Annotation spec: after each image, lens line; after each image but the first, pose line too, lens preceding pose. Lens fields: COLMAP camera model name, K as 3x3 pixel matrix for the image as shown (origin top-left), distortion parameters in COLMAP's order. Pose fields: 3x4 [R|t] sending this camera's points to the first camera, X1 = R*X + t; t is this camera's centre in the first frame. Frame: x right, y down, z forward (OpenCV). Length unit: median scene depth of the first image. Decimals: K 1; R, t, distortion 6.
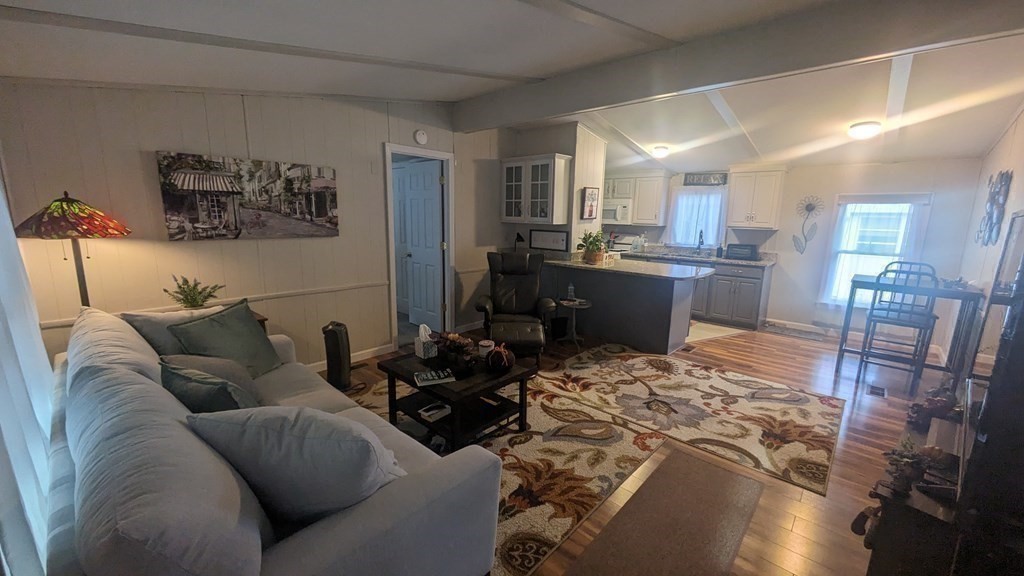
lens RADIAL K [[400.2, 0, 512.3], [0, 400.2, 288.4], [0, 0, 1]] dist [-0.000137, 0.000070]
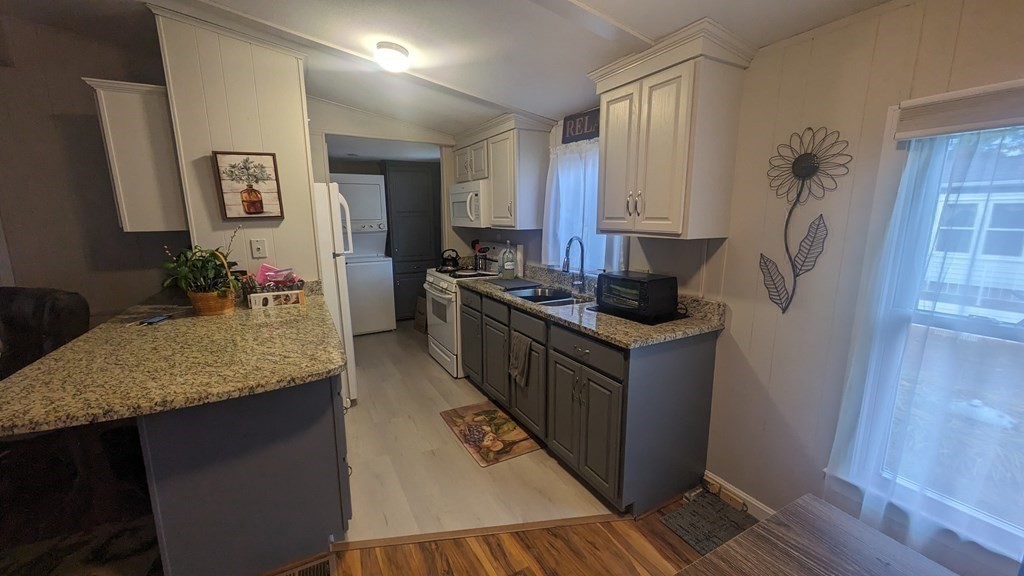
lens RADIAL K [[400.2, 0, 509.2], [0, 400.2, 295.7], [0, 0, 1]] dist [-0.000137, 0.000070]
pose [[0.945029, 0.040117, -0.324517, 0.639112], [-0.036953, 0.999190, 0.015911, -0.100297], [0.324892, -0.003044, 0.945746, 0.642519]]
